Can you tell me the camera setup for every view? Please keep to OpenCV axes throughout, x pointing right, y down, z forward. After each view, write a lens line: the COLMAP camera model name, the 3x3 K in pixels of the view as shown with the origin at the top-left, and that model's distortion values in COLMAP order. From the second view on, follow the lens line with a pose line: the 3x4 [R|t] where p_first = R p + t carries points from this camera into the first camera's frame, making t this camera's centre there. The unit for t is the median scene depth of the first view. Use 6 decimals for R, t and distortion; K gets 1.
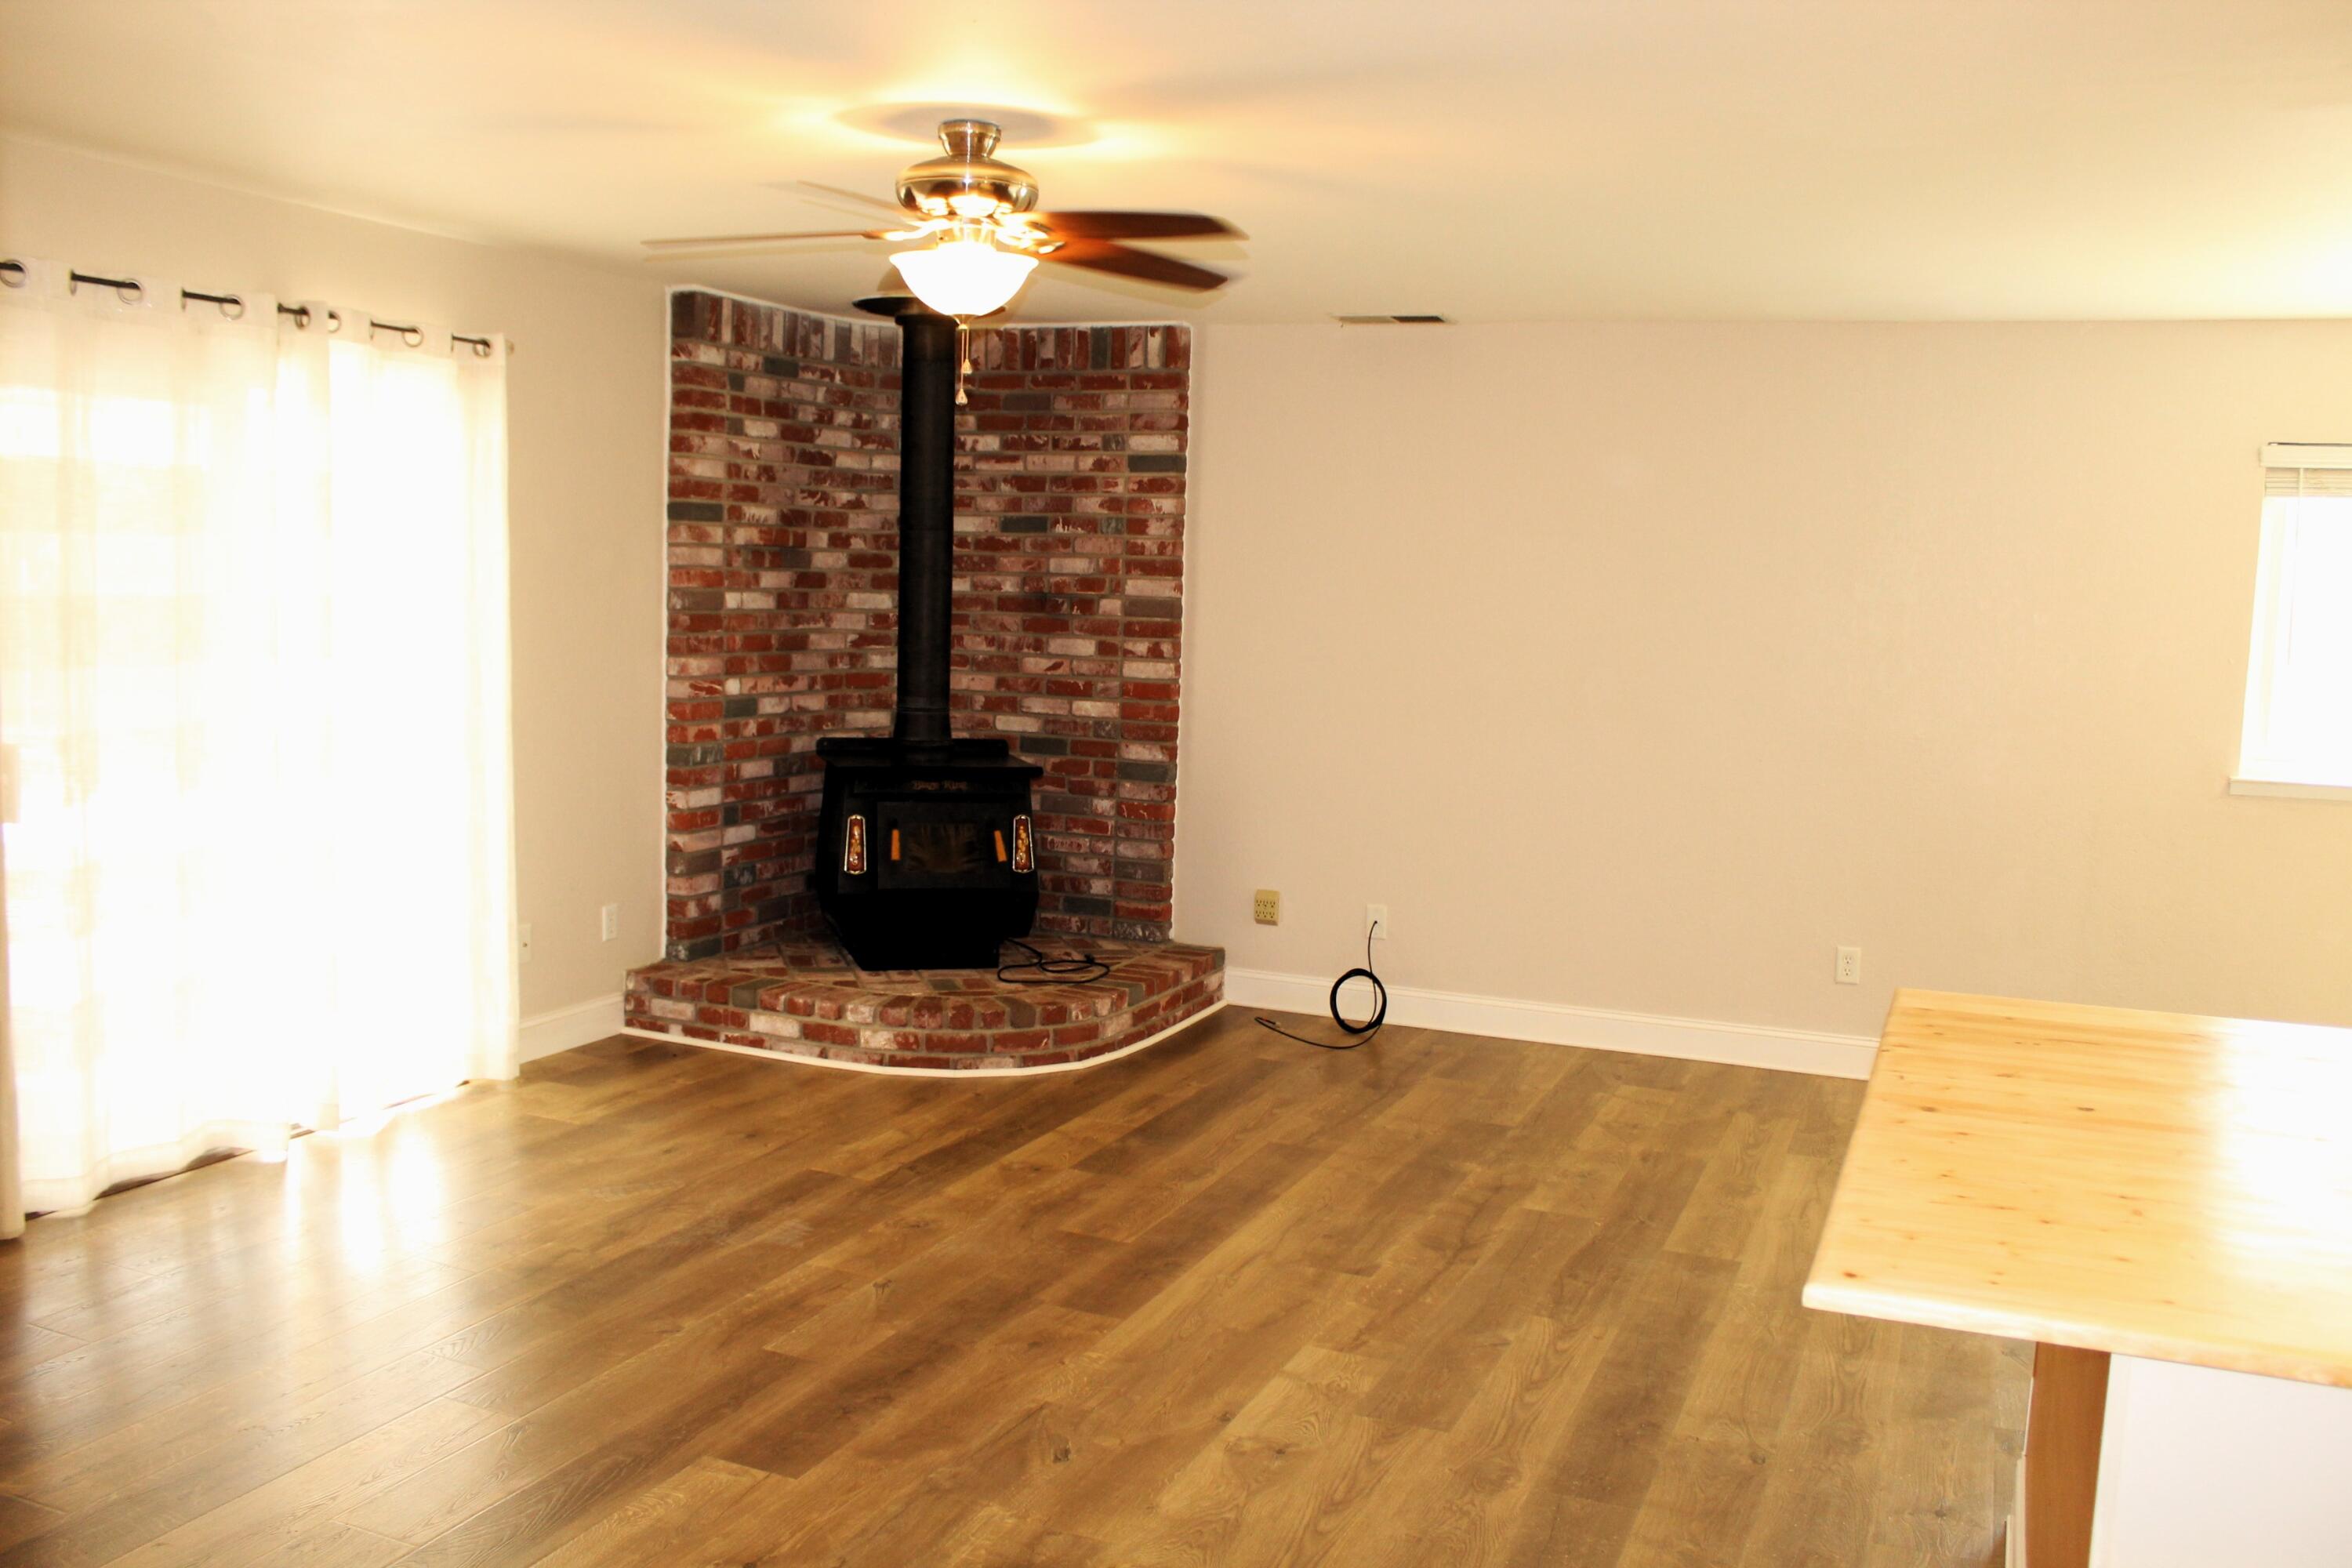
lens RADIAL K [[1941.6, 0, 1199.4], [0, 1941.6, 765.7], [0, 0, 1]] dist [-0.132947, 0.071931]
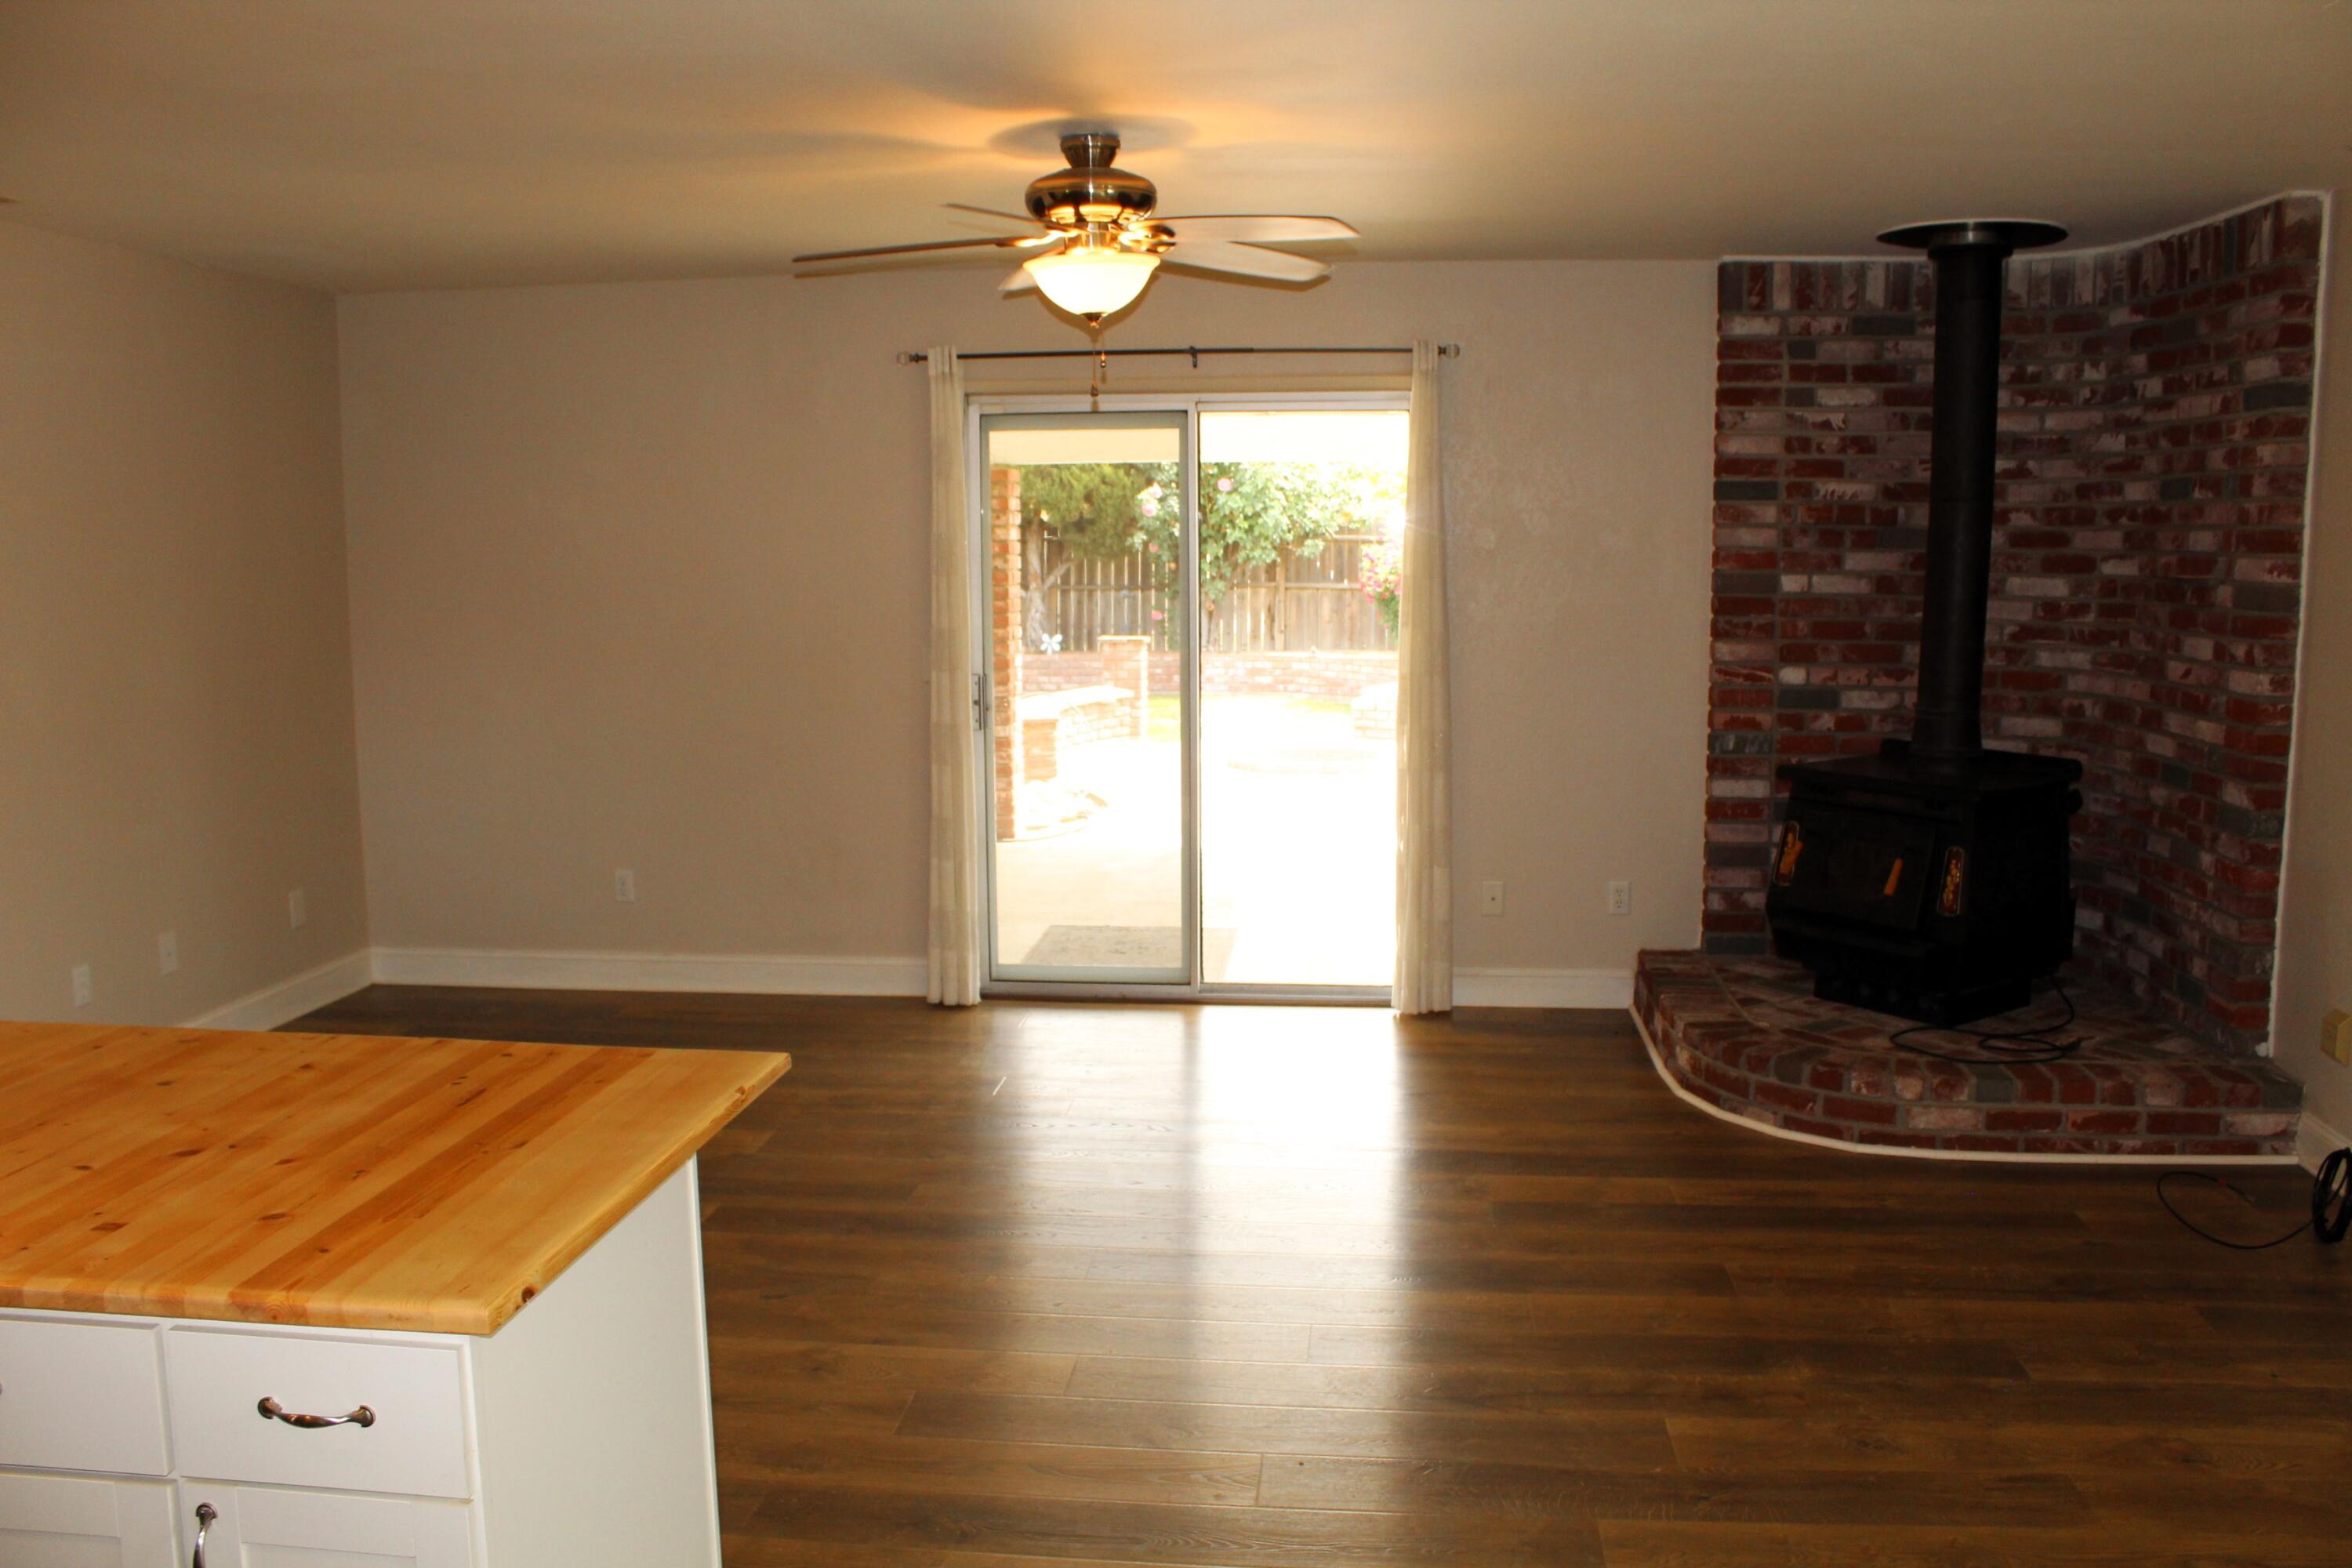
lens RADIAL K [[1941.6, 0, 1198.1], [0, 1941.6, 793.2], [0, 0, 1]] dist [-0.132947, 0.071931]
pose [[0.303112, 0.097073, -0.947998, 0.564384], [-0.081324, 0.993804, 0.075760, -0.031416], [0.949478, 0.054131, 0.309128, 0.441703]]
